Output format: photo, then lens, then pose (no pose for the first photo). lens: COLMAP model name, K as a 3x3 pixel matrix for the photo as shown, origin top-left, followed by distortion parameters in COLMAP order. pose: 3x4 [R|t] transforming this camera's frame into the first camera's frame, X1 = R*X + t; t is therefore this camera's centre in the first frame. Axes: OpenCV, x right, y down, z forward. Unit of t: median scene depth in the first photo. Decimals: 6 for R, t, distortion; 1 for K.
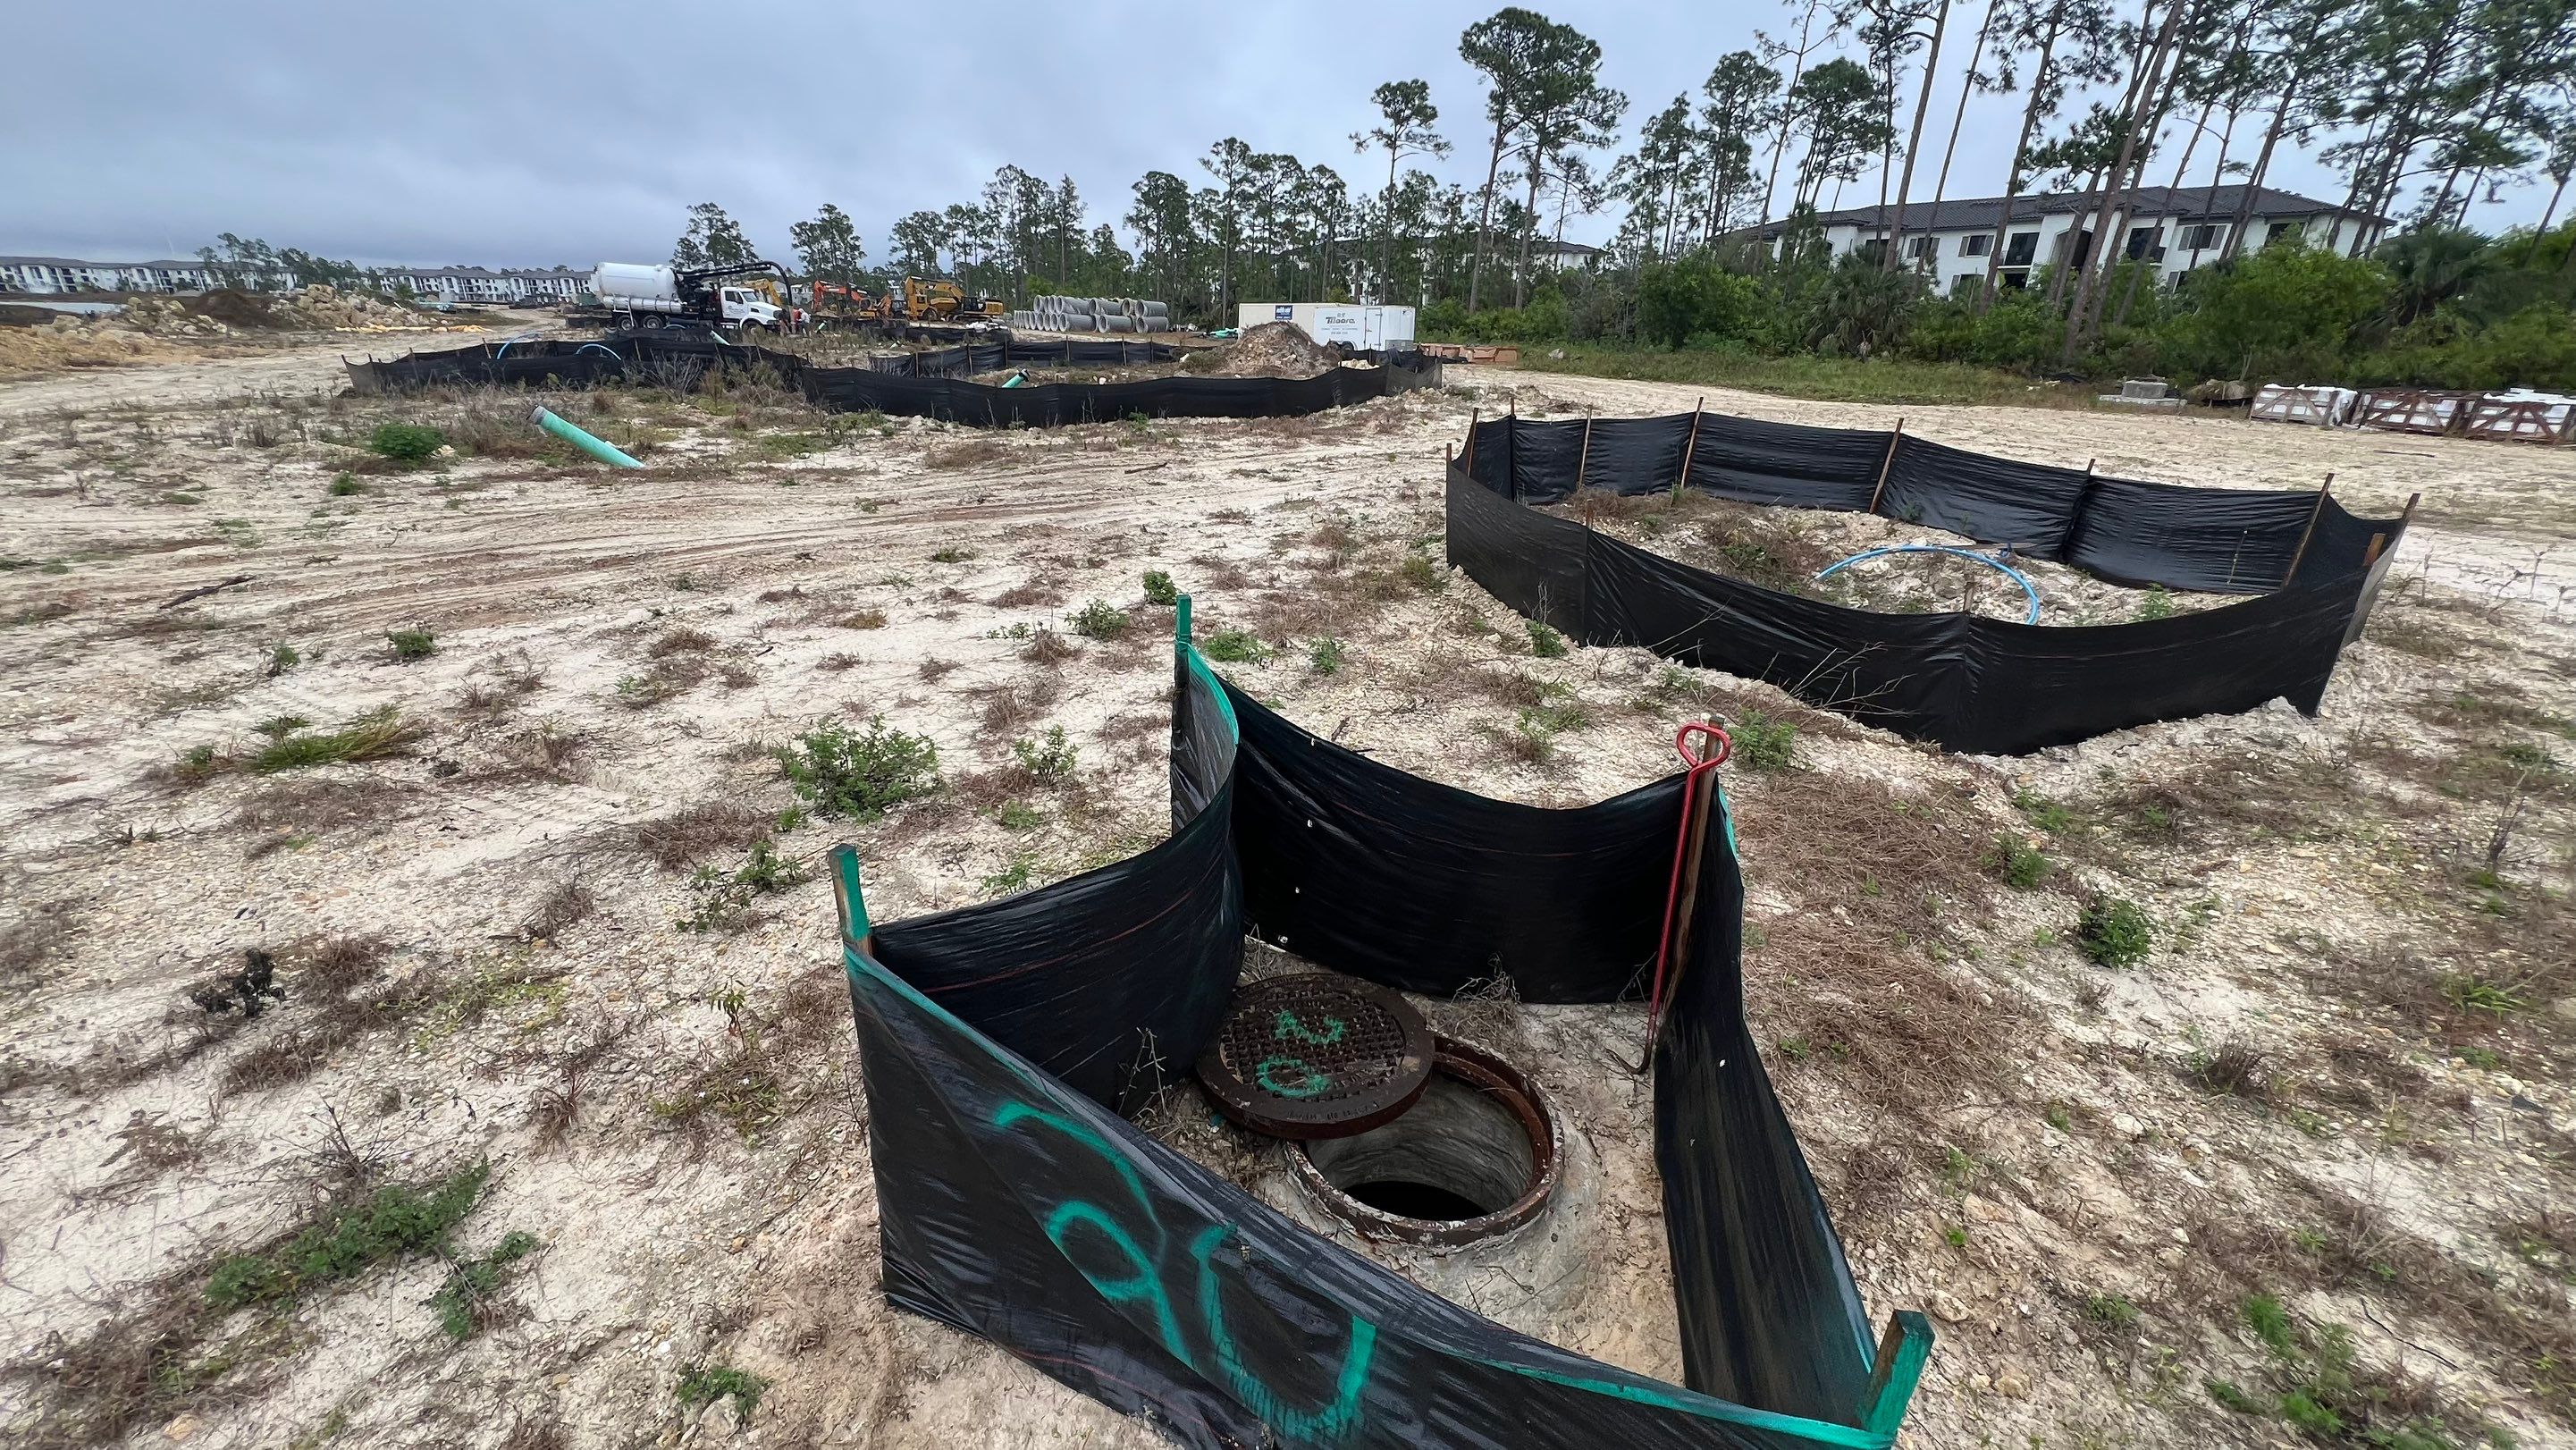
lens RADIAL K [[1032.4, 0, 1284.1], [0, 1032.4, 724.0], [0, 0, 1]] dist [-0.003800, 0.000563]
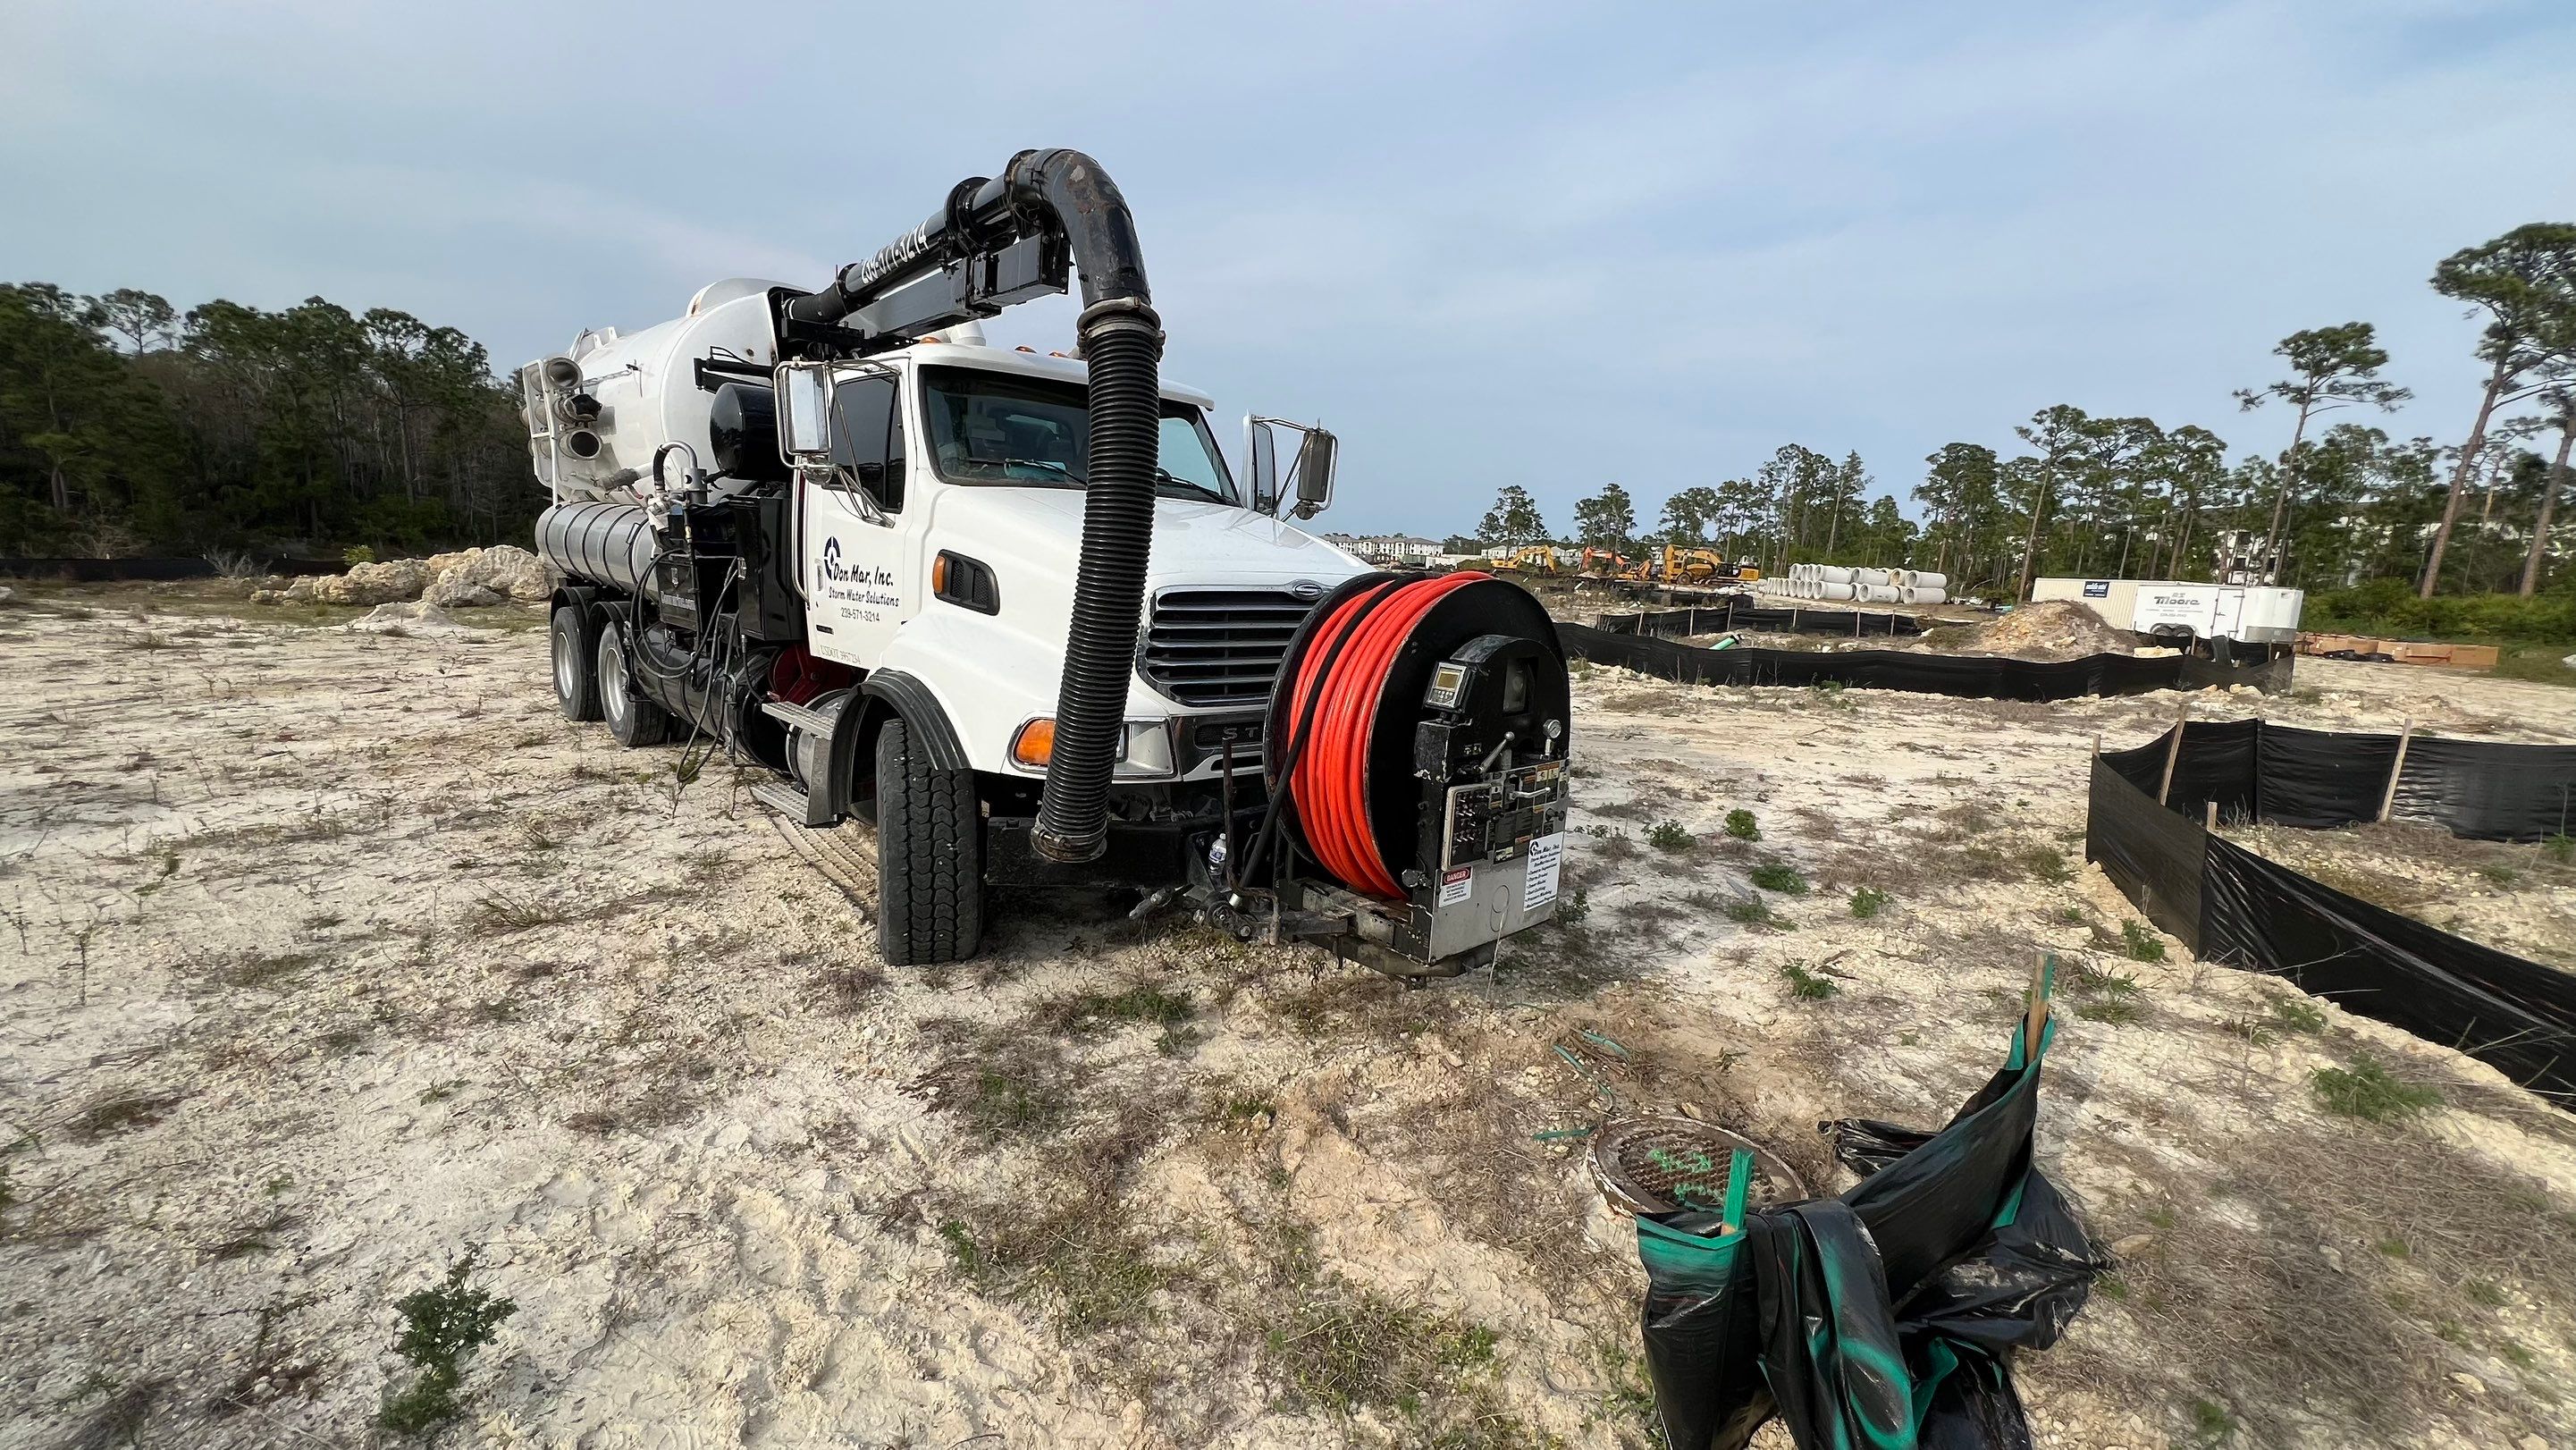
lens RADIAL K [[1032.4, 0, 1284.1], [0, 1032.4, 724.0], [0, 0, 1]] dist [-0.003800, 0.000563]
pose [[0.777826, 0.115752, -0.617728, 0.008317], [-0.257196, 0.955446, -0.144820, 0.002654], [0.573442, 0.271522, 0.772942, -0.008747]]
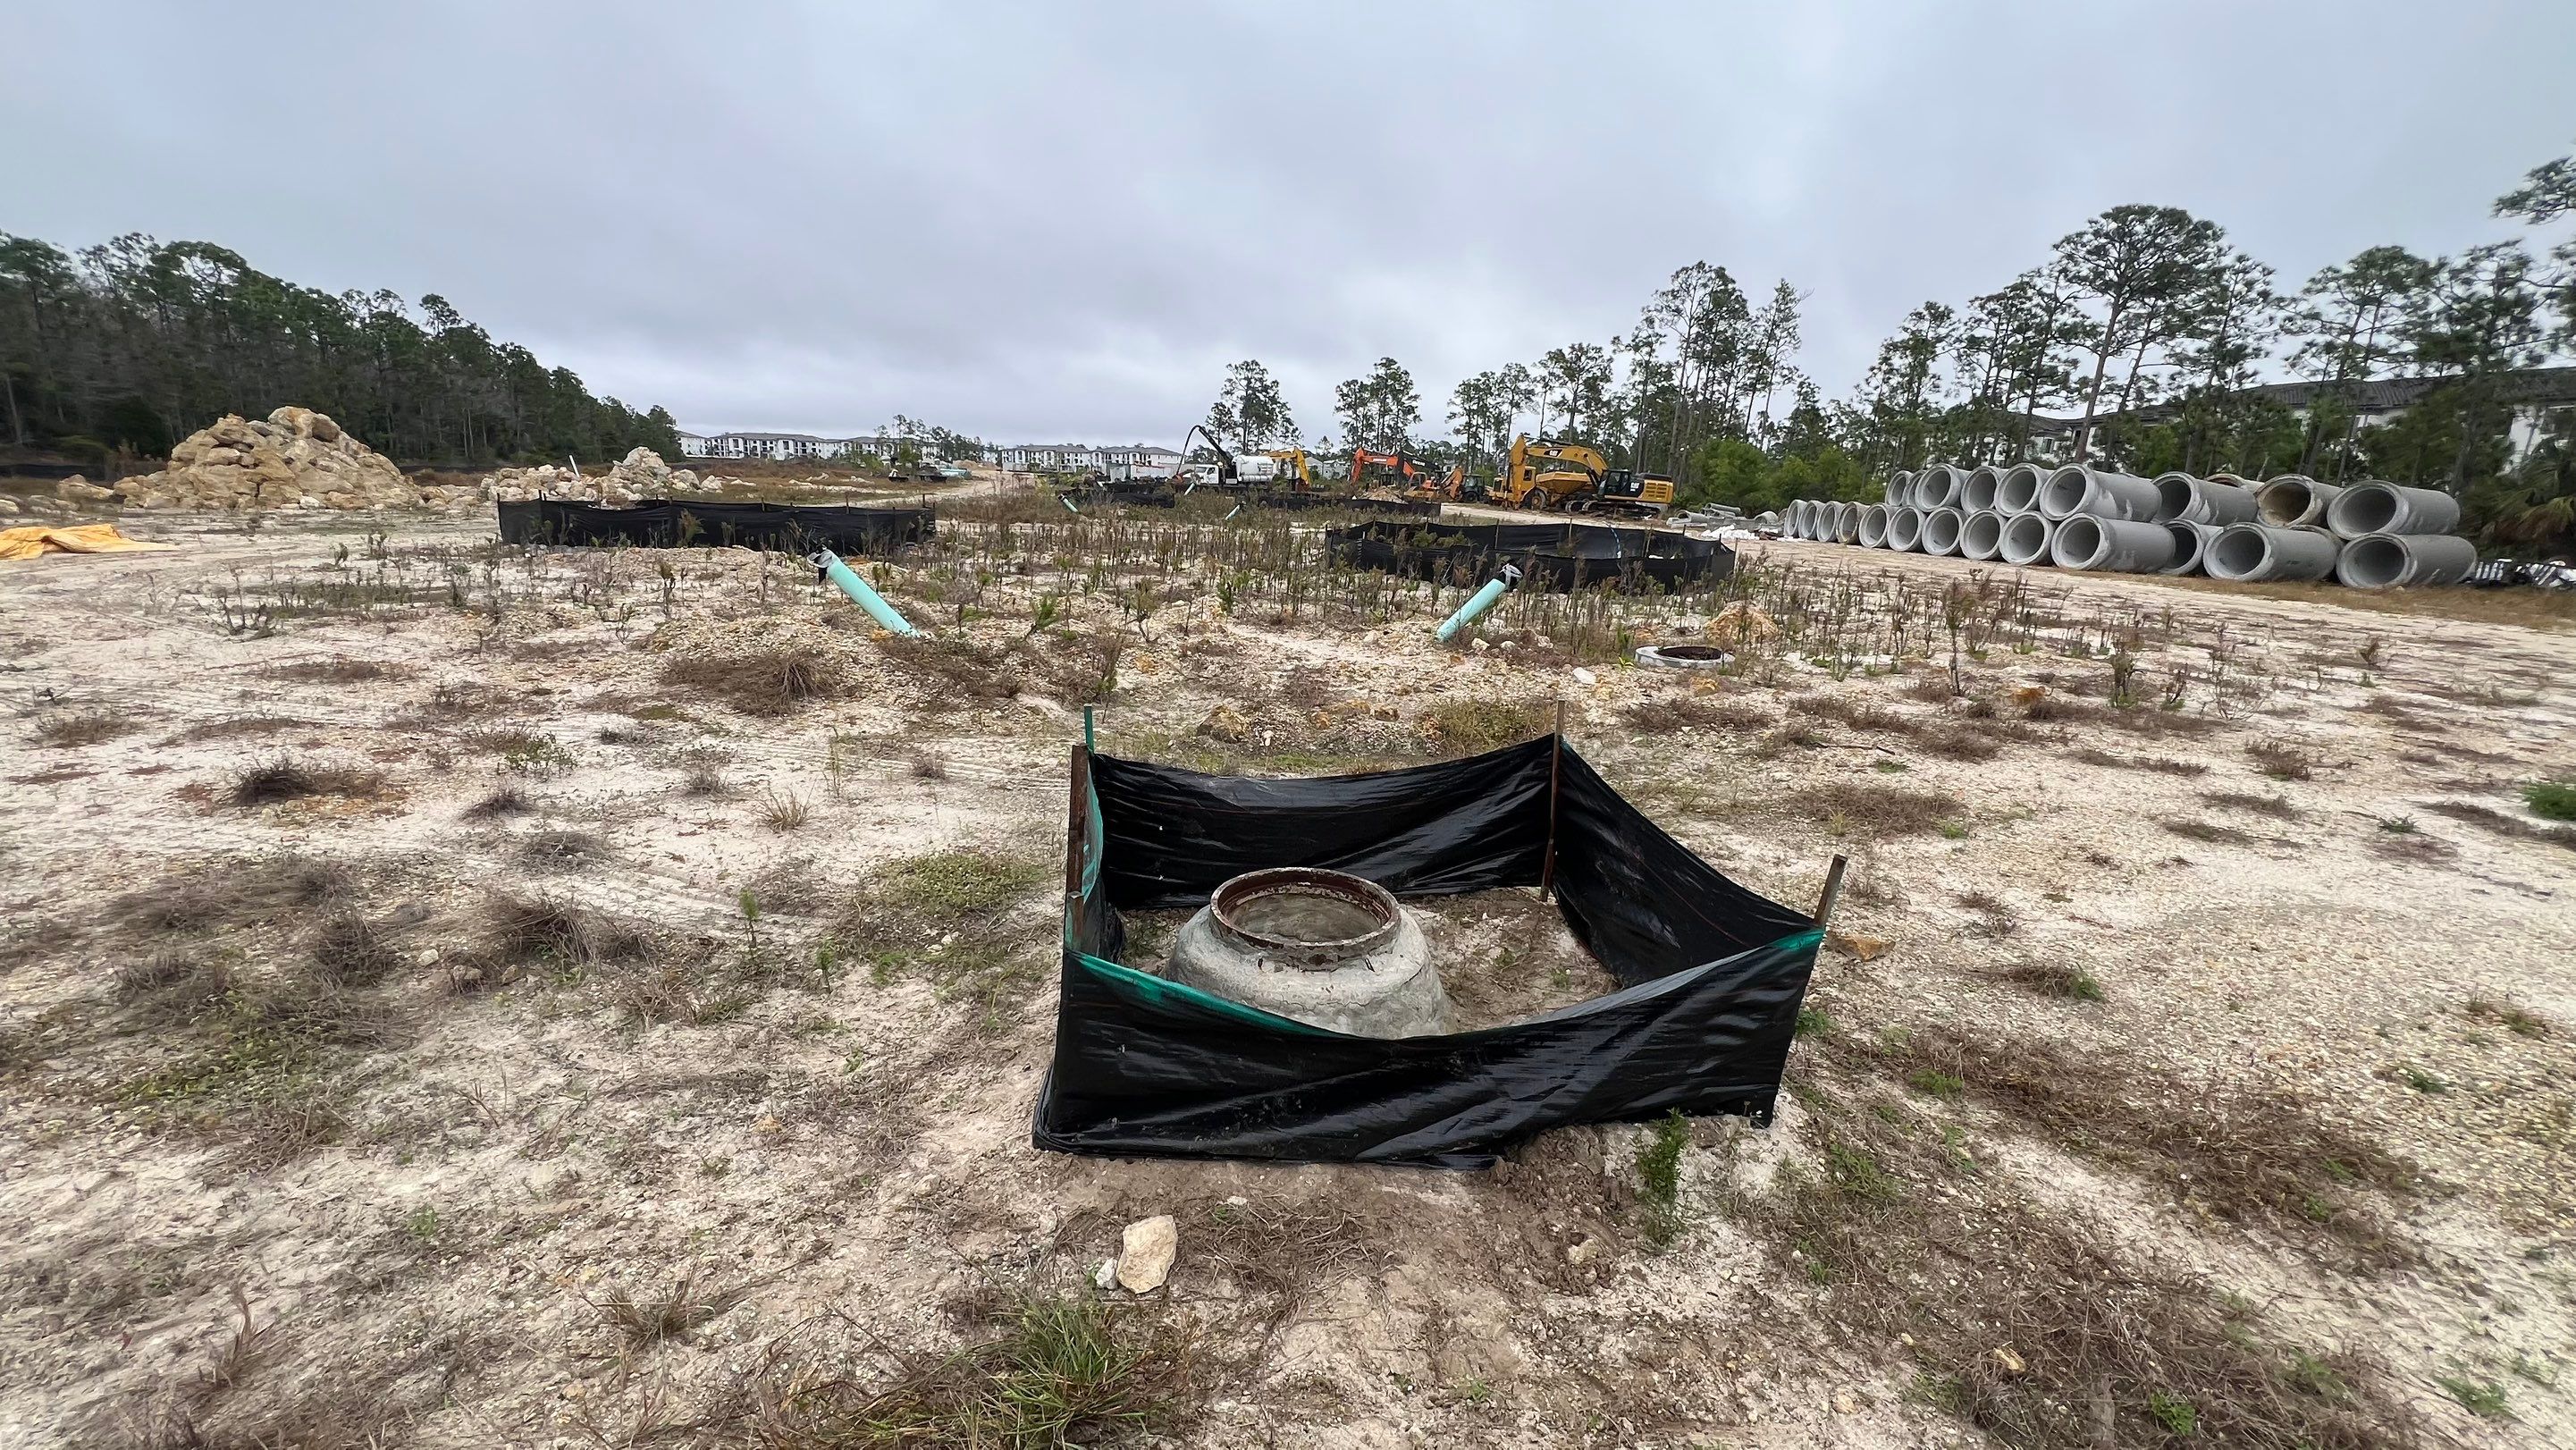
lens RADIAL K [[1032.4, 0, 1284.1], [0, 1032.4, 724.0], [0, 0, 1]] dist [-0.003800, 0.000563]
pose [[0.899199, 0.117509, -0.421466, -0.265421], [-0.182608, 0.976147, -0.117434, -0.225420], [0.397613, 0.182559, 0.899209, 0.559263]]
